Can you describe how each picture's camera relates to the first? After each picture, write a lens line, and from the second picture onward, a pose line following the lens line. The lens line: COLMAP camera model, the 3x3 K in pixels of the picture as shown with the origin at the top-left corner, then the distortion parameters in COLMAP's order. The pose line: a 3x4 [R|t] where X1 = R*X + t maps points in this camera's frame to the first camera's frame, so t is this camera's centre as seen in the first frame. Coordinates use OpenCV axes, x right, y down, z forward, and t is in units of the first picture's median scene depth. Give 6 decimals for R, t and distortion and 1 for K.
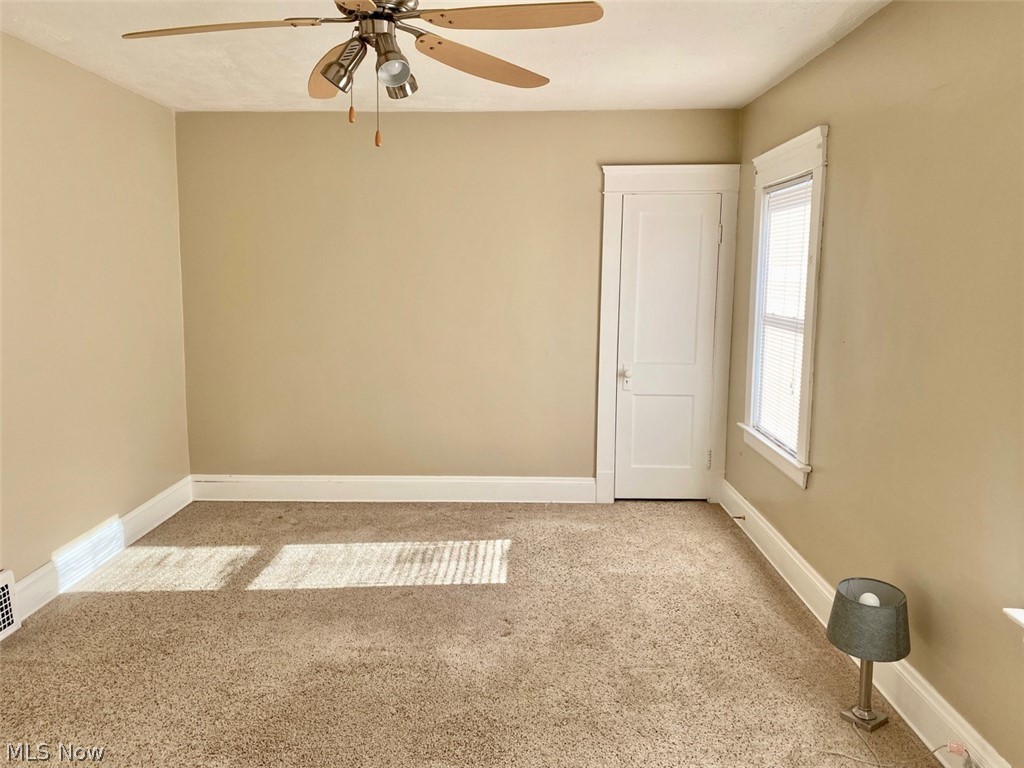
lens RADIAL K [[787.7, 0, 511.5], [0, 787.7, 368.0], [0, 0, 1]] dist [0.058060, -0.073111]
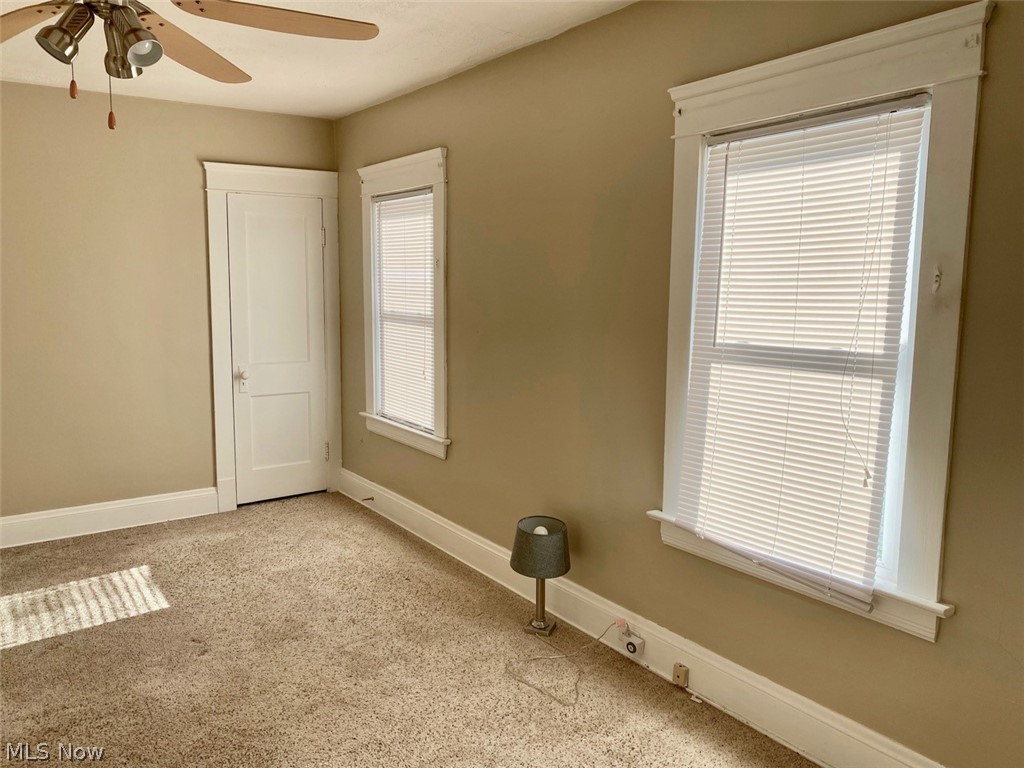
lens RADIAL K [[787.7, 0, 511.5], [0, 787.7, 368.0], [0, 0, 1]] dist [0.058060, -0.073111]
pose [[0.809509, -0.068501, 0.583097, -0.192549], [0.071336, 0.997288, 0.018123, 0.004347], [-0.582757, 0.026925, 0.812200, 0.003001]]
